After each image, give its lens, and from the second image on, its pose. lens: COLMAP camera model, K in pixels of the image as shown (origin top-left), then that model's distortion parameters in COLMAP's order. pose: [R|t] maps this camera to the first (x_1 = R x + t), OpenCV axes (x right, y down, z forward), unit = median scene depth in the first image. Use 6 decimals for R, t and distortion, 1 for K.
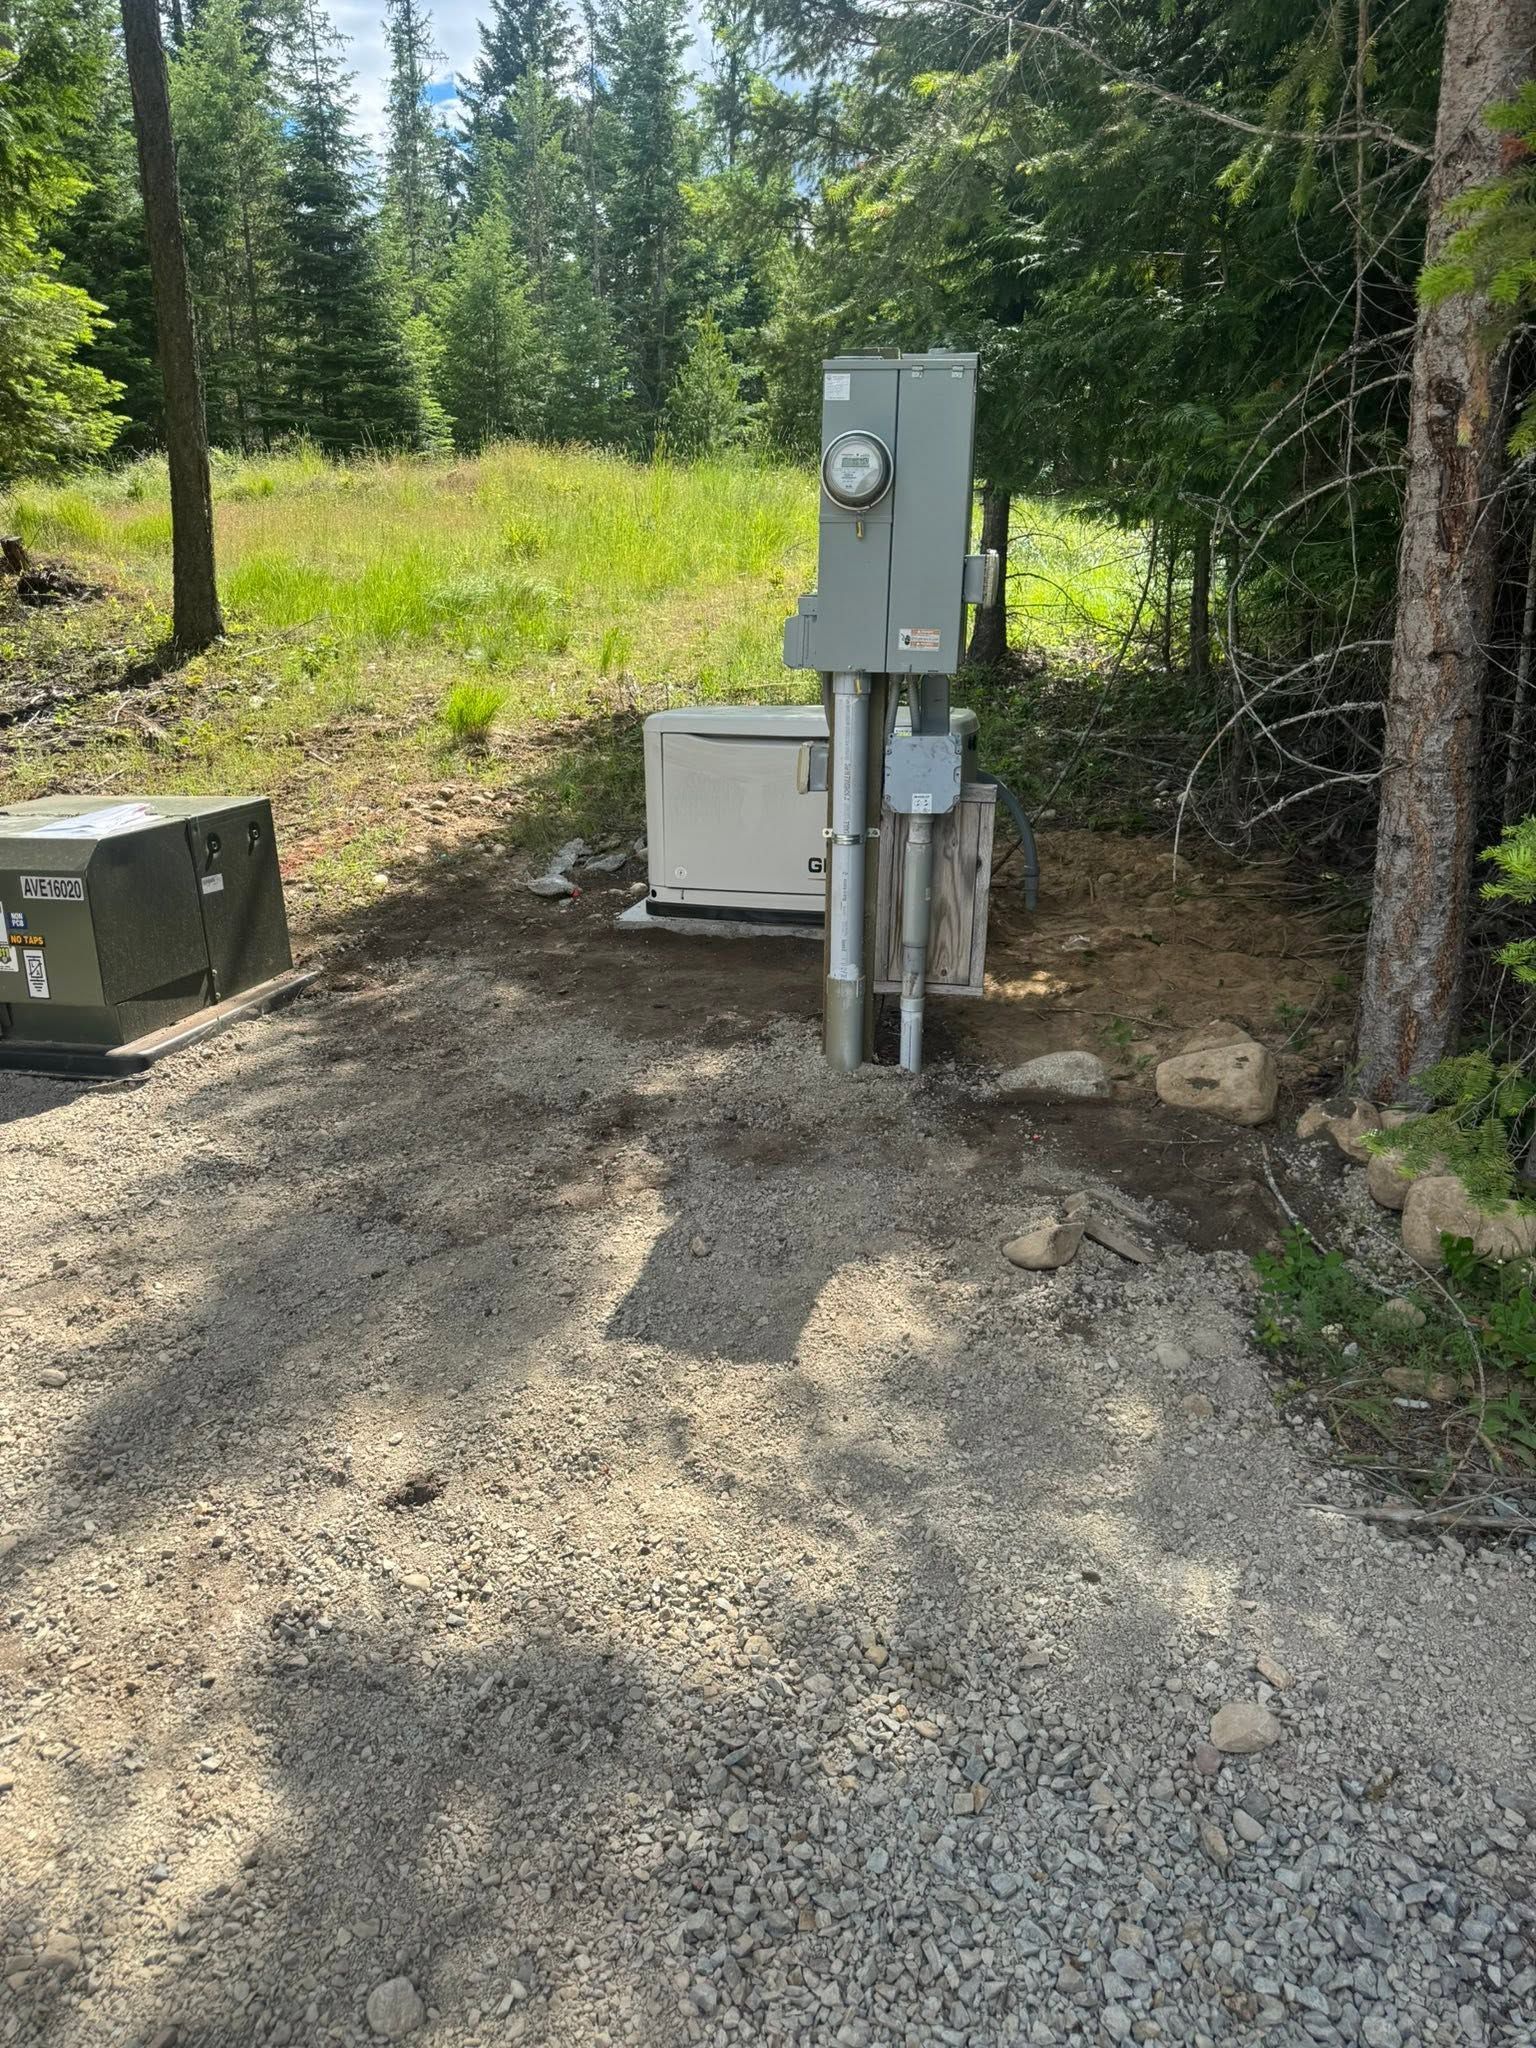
lens RADIAL K [[1416.5, 0, 768.0], [0, 1416.5, 1024.0], [0, 0, 1]] dist [0.132659, -0.200498]
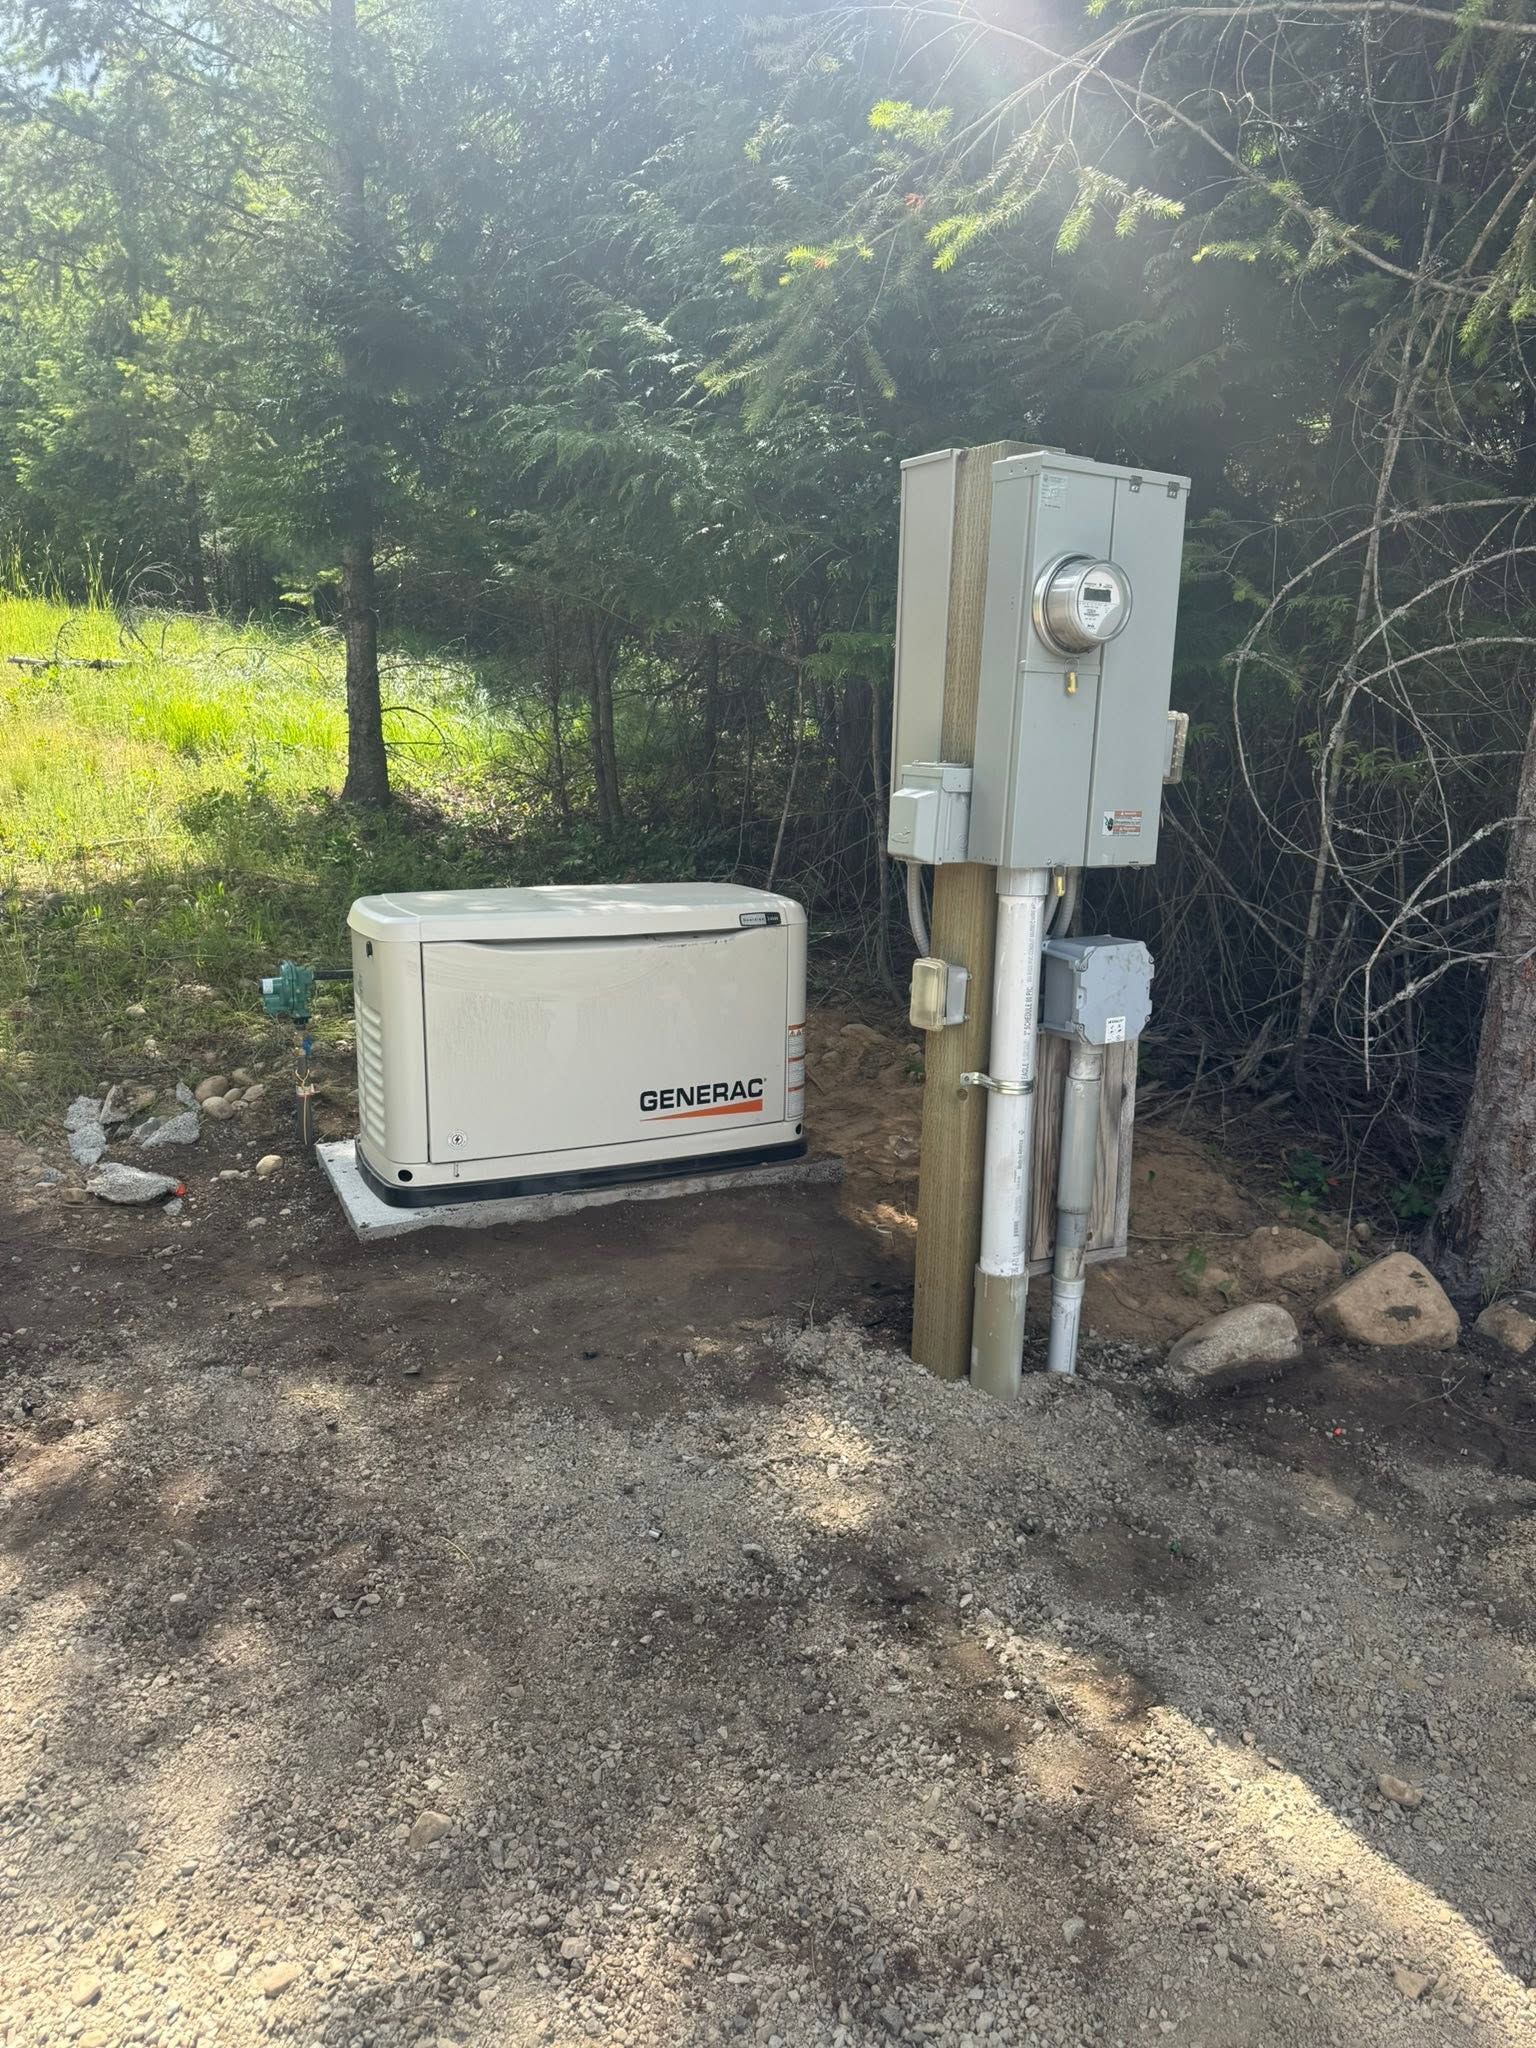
lens RADIAL K [[1416.5, 0, 768.0], [0, 1416.5, 1024.0], [0, 0, 1]] dist [0.132659, -0.200498]
pose [[0.782040, -0.115070, 0.612514, -0.432089], [0.163051, 0.986352, -0.022877, -0.146303], [-0.601522, 0.117761, 0.790129, 0.432947]]
